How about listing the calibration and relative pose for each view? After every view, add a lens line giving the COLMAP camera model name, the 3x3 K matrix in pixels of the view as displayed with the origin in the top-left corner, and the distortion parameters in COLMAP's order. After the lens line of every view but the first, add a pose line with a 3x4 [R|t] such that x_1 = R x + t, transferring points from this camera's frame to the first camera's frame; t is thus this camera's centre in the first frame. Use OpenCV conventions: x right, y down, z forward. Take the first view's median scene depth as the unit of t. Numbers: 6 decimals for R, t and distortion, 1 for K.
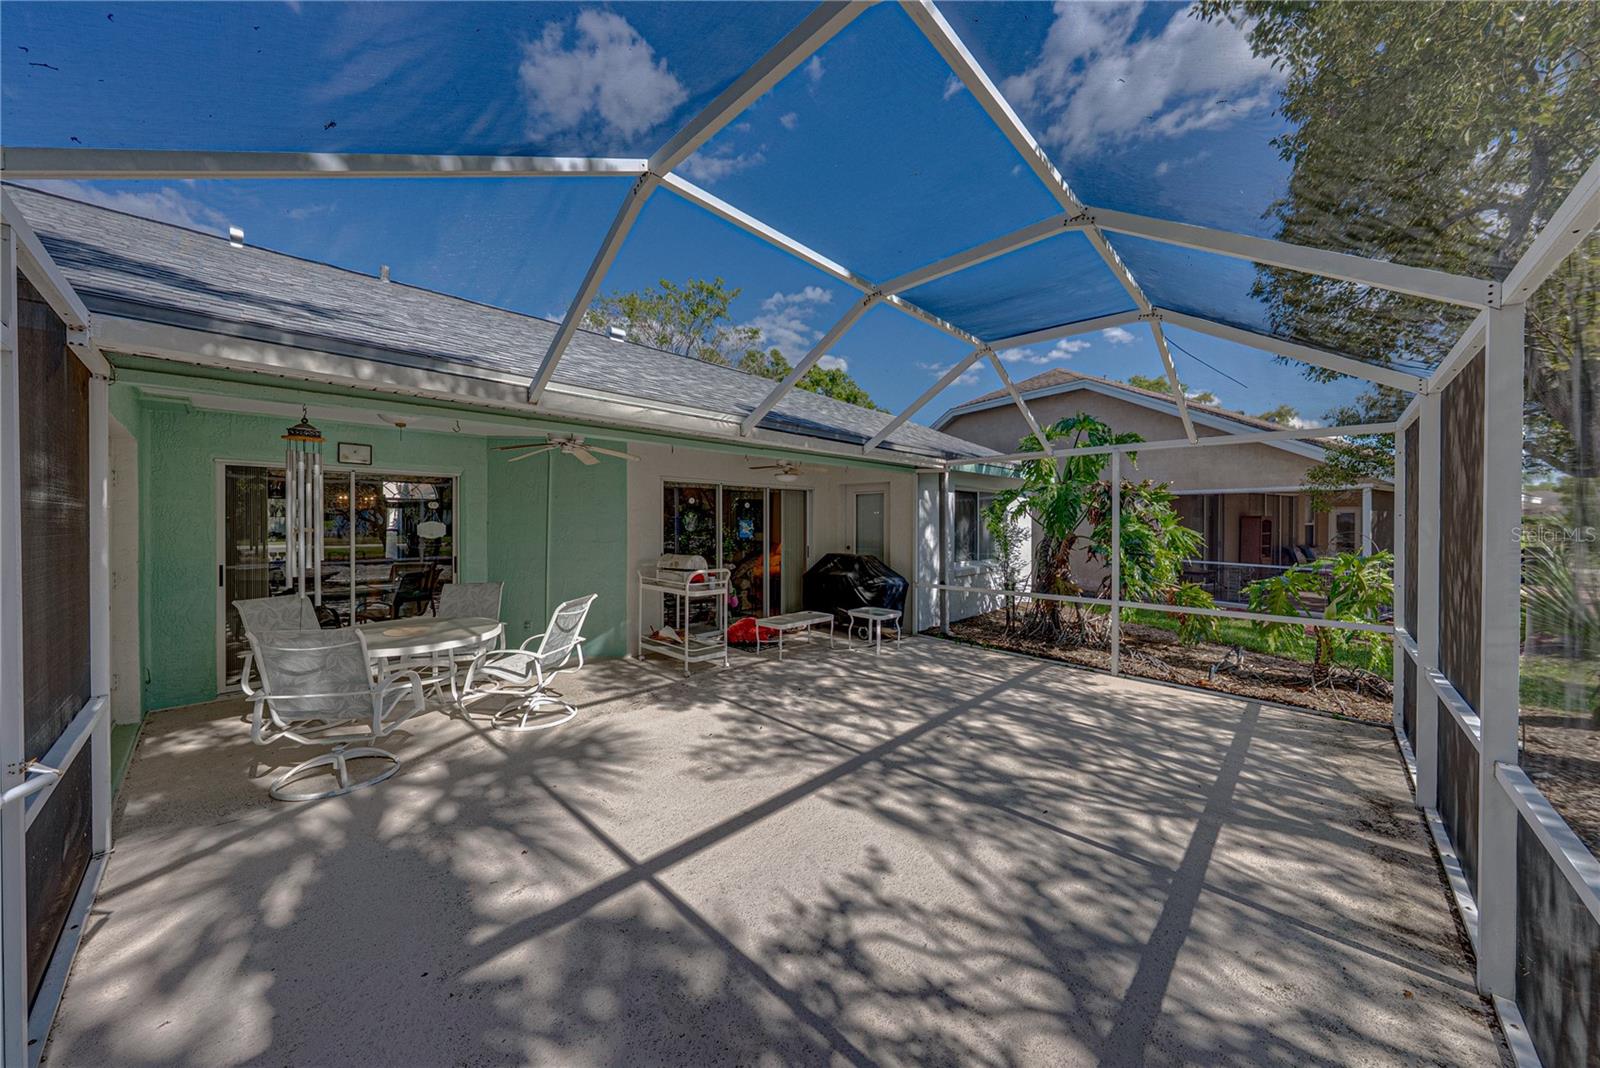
lens RADIAL K [[543.2, 0, 816.1], [0, 543.2, 527.2], [0, 0, 1]] dist [-0.004680, 0.000203]
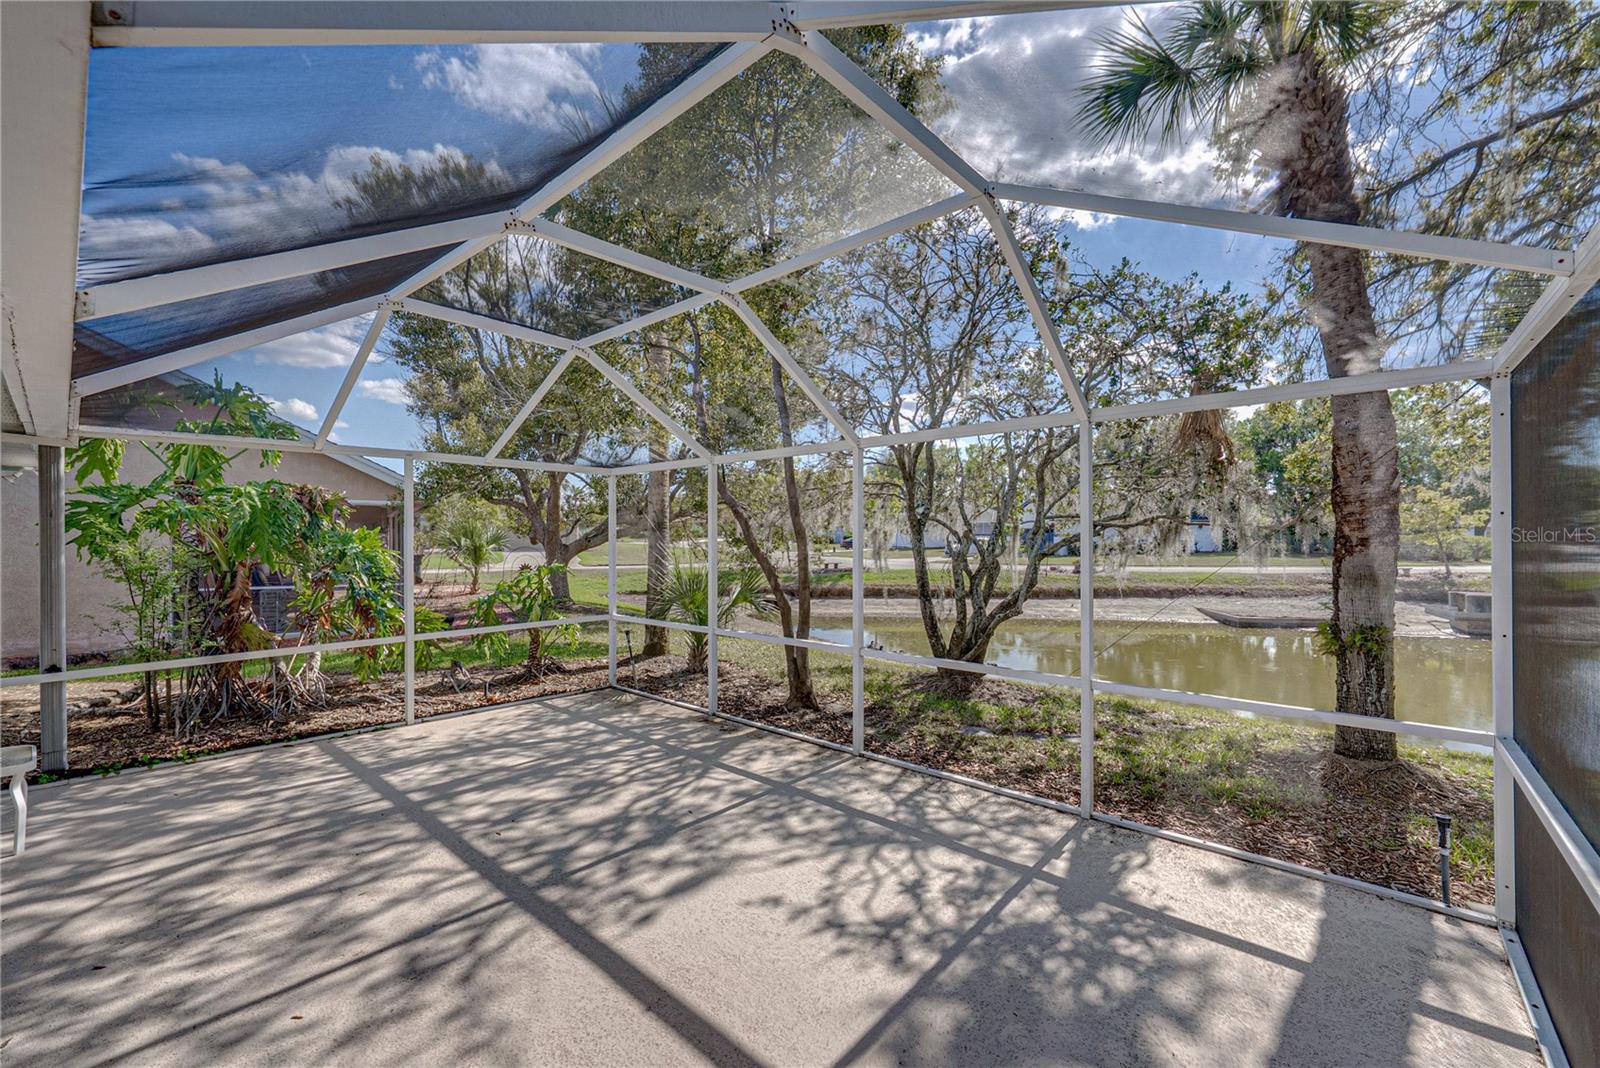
lens RADIAL K [[635.8, 0, 789.7], [0, 635.8, 531.7], [0, 0, 1]] dist [-0.001751, -0.000139]
pose [[-0.013878, 0.001261, 0.999903, -0.689262], [0.011729, 0.999931, -0.001099, -0.027441], [-0.999835, 0.011712, -0.013891, 0.653420]]
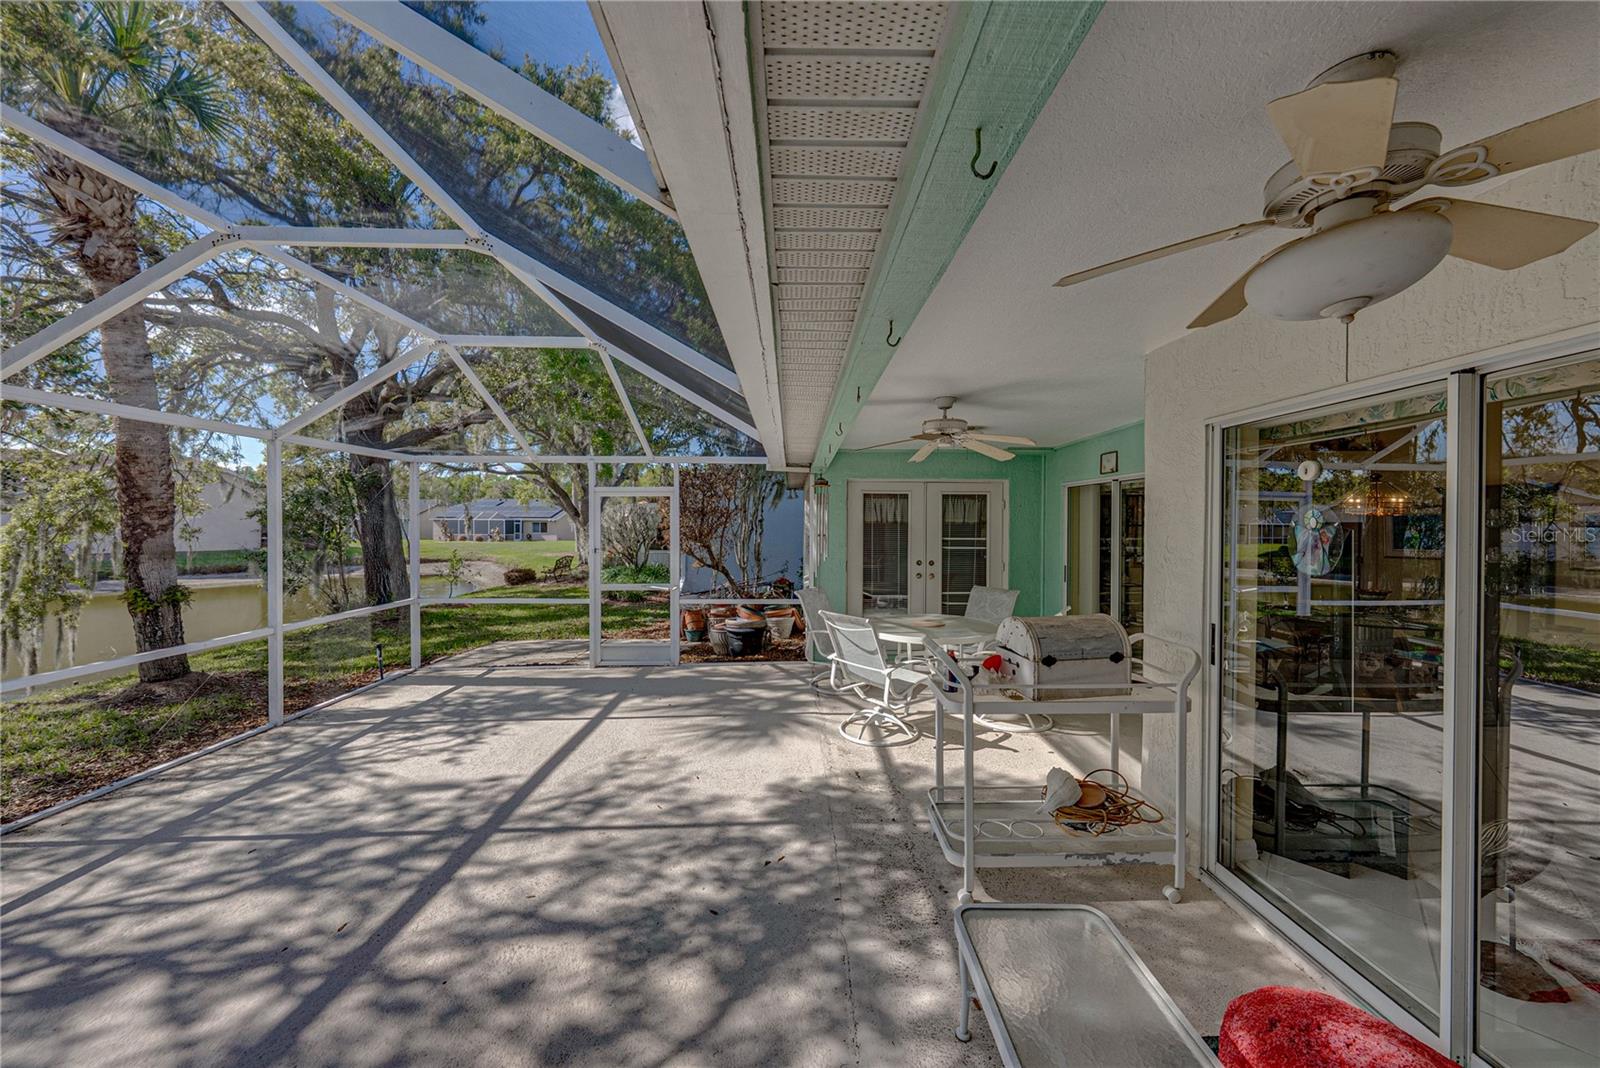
lens RADIAL K [[563.7, 0, 800.0], [0, 563.7, 534.0], [0, 0, 1]] dist [-0.010468, 0.002740]
pose [[-0.733736, 0.011713, -0.679334, 0.302078], [-0.007718, 0.999643, 0.025571, -0.030644], [0.679391, 0.024006, -0.733384, 1.851903]]
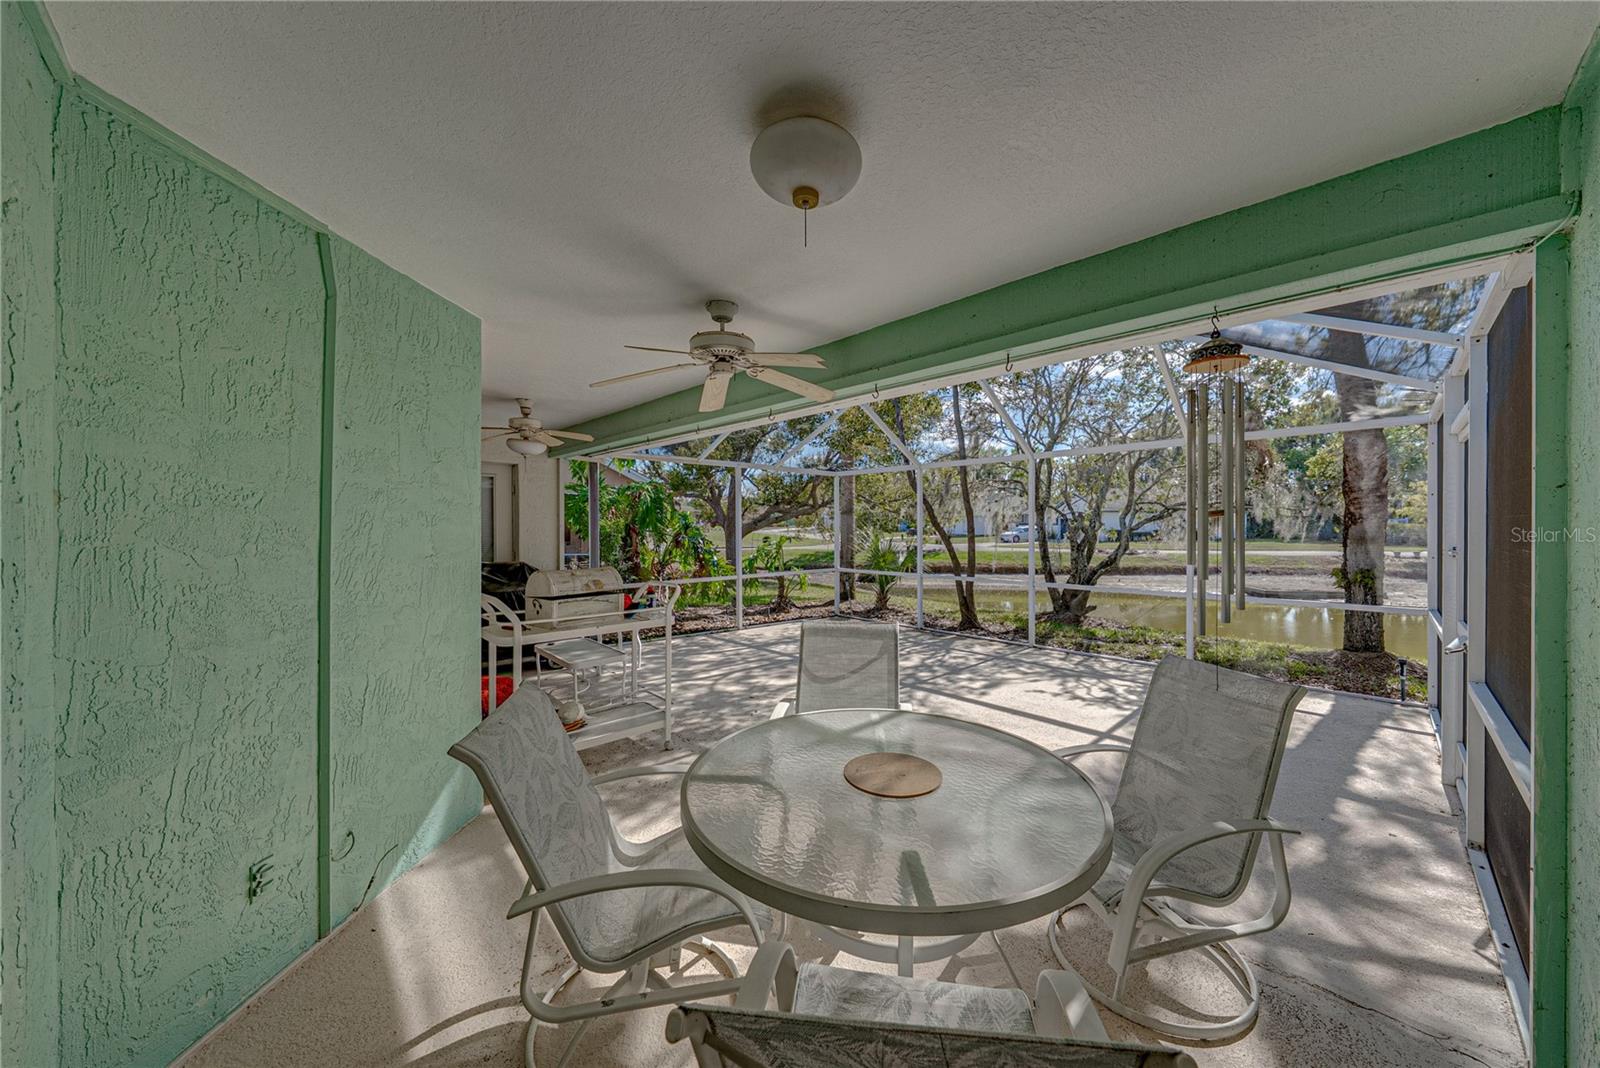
lens RADIAL K [[543.2, 0, 816.1], [0, 543.2, 527.2], [0, 0, 1]] dist [-0.004680, 0.000203]
pose [[0.056677, -0.006007, 0.998374, -1.249934], [0.010507, 0.999930, 0.005420, 0.012037], [-0.998337, 0.010182, 0.056736, 1.127936]]
